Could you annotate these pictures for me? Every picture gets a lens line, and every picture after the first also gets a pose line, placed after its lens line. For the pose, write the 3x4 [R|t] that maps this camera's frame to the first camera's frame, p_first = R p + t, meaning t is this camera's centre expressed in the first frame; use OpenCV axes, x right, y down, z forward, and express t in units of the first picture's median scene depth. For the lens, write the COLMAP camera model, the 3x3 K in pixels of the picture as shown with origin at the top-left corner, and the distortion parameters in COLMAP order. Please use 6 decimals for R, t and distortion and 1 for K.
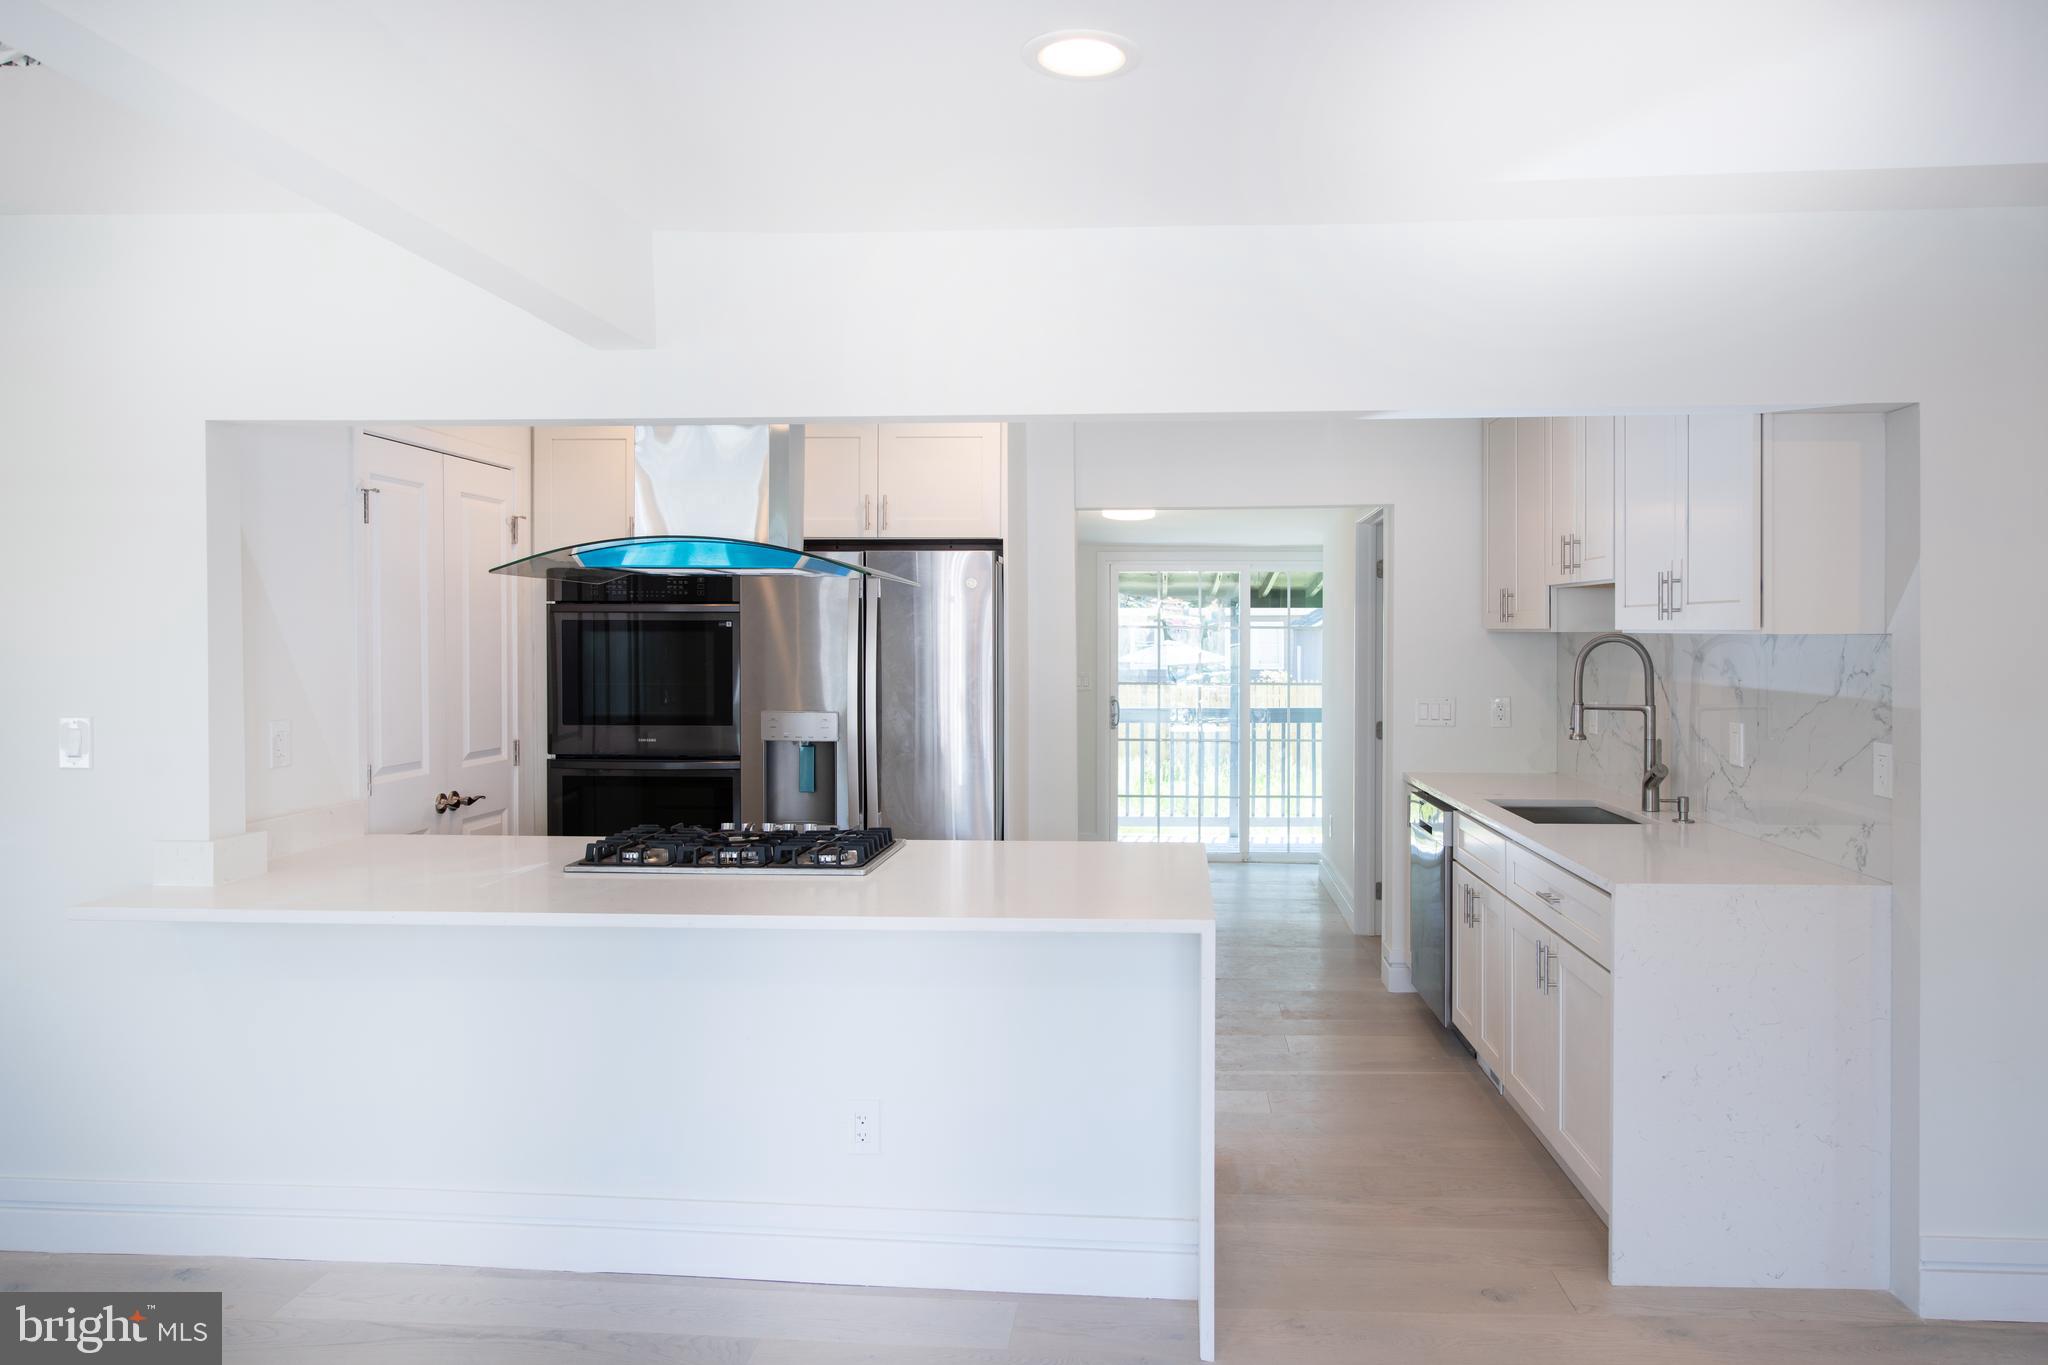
lens RADIAL K [[1332.5, 0, 1097.6], [0, 1332.5, 642.9], [0, 0, 1]] dist [-0.005080, -0.001868]
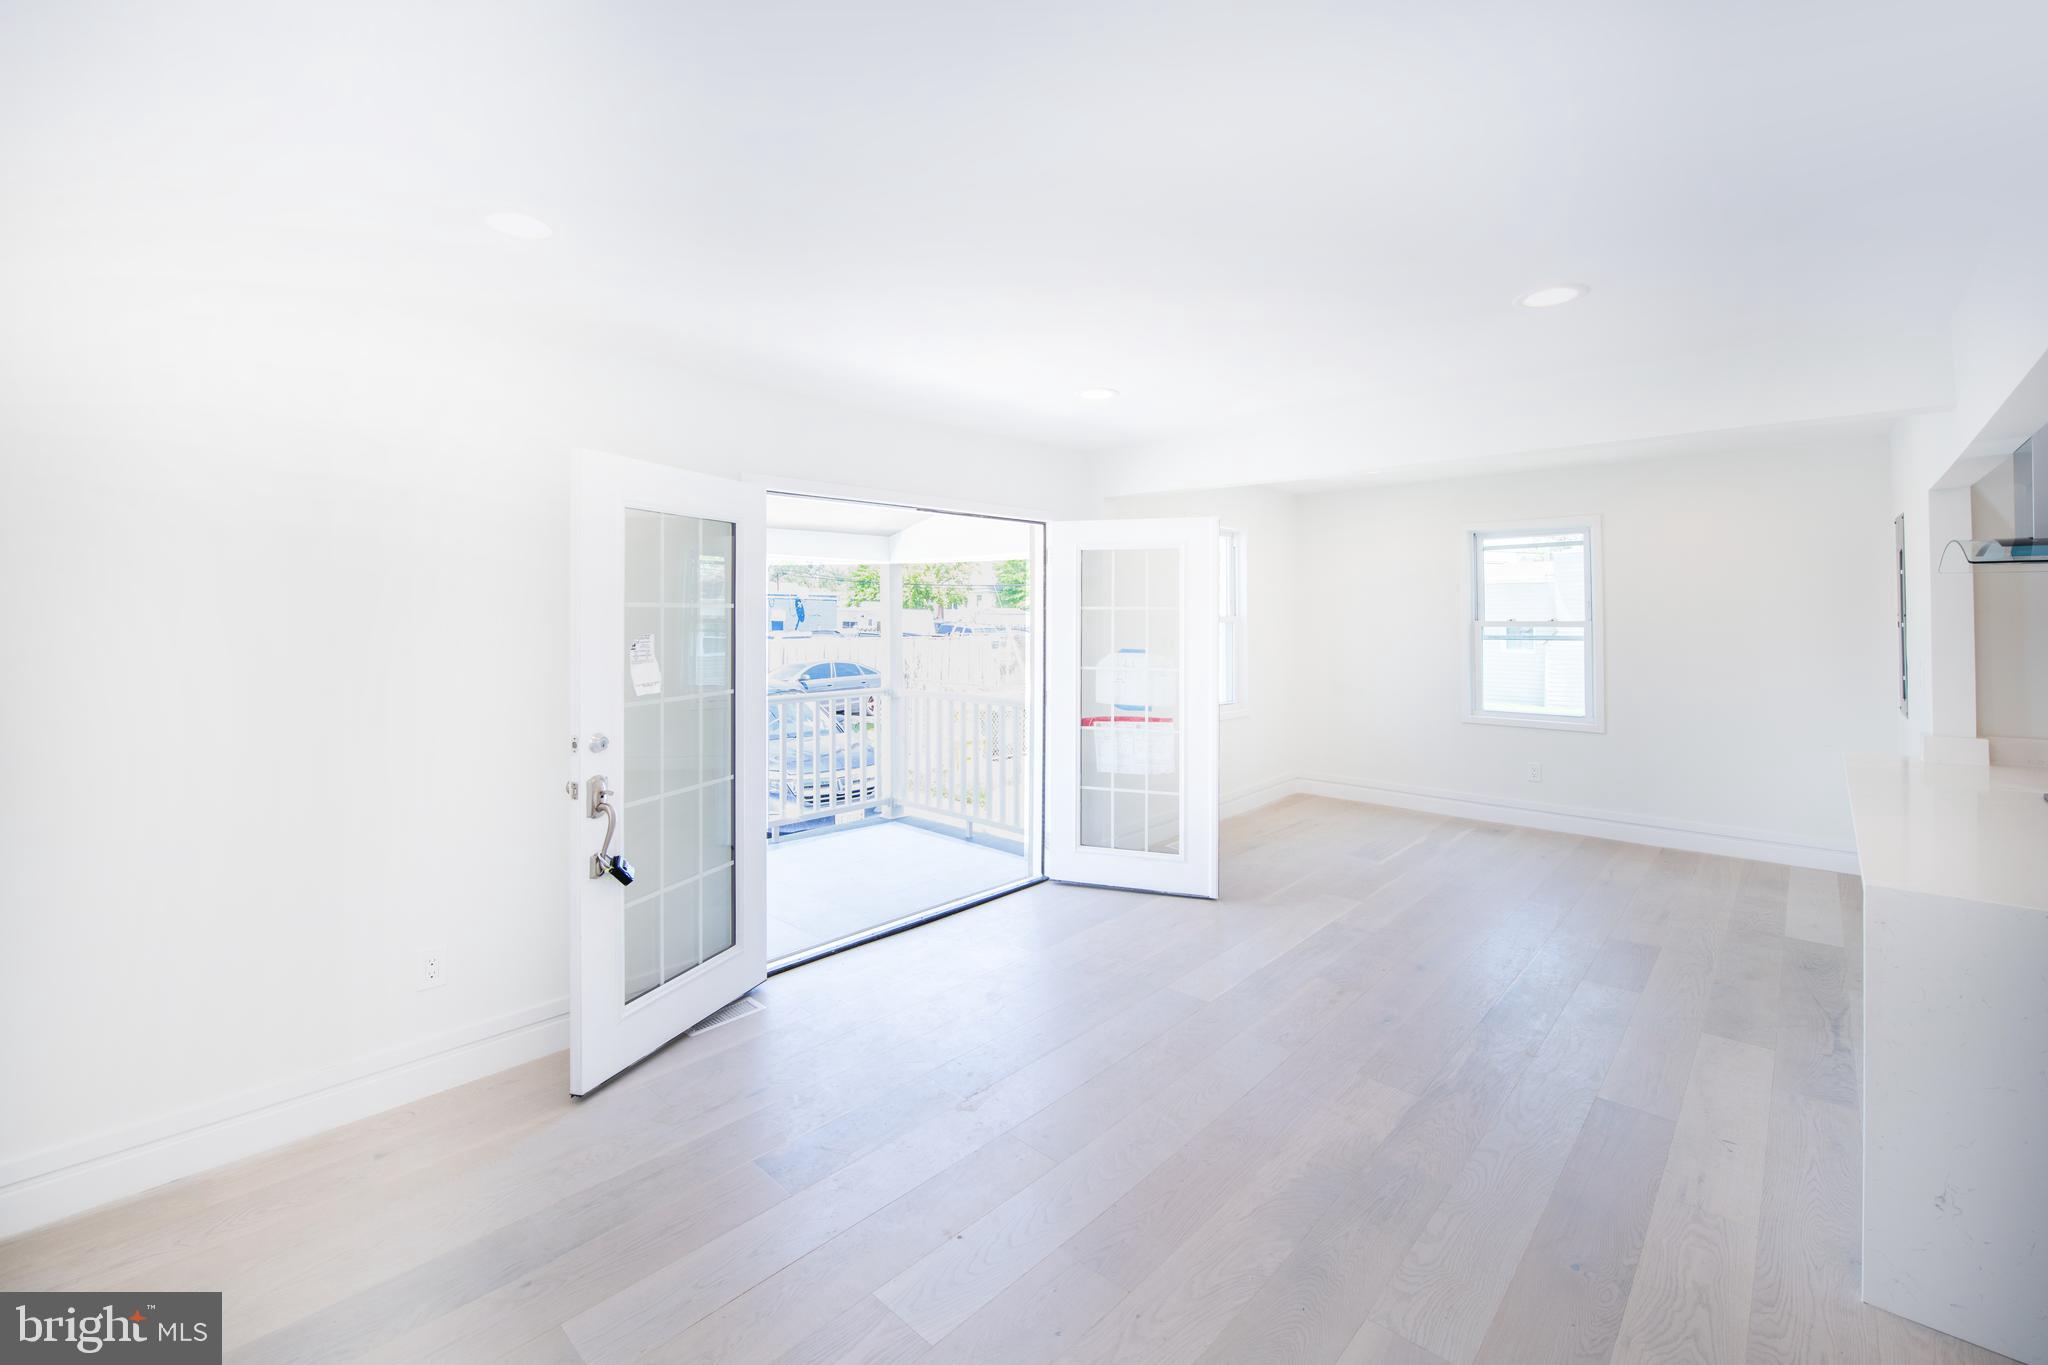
lens RADIAL K [[826.2, 0, 1041.8], [0, 826.2, 607.8], [0, 0, 1]] dist [-0.021515, -0.000184]
pose [[-0.638601, -0.010228, -0.769470, 0.626848], [-0.003723, 0.999941, -0.010202, 0.000527], [0.769529, -0.003650, -0.638601, 0.572530]]
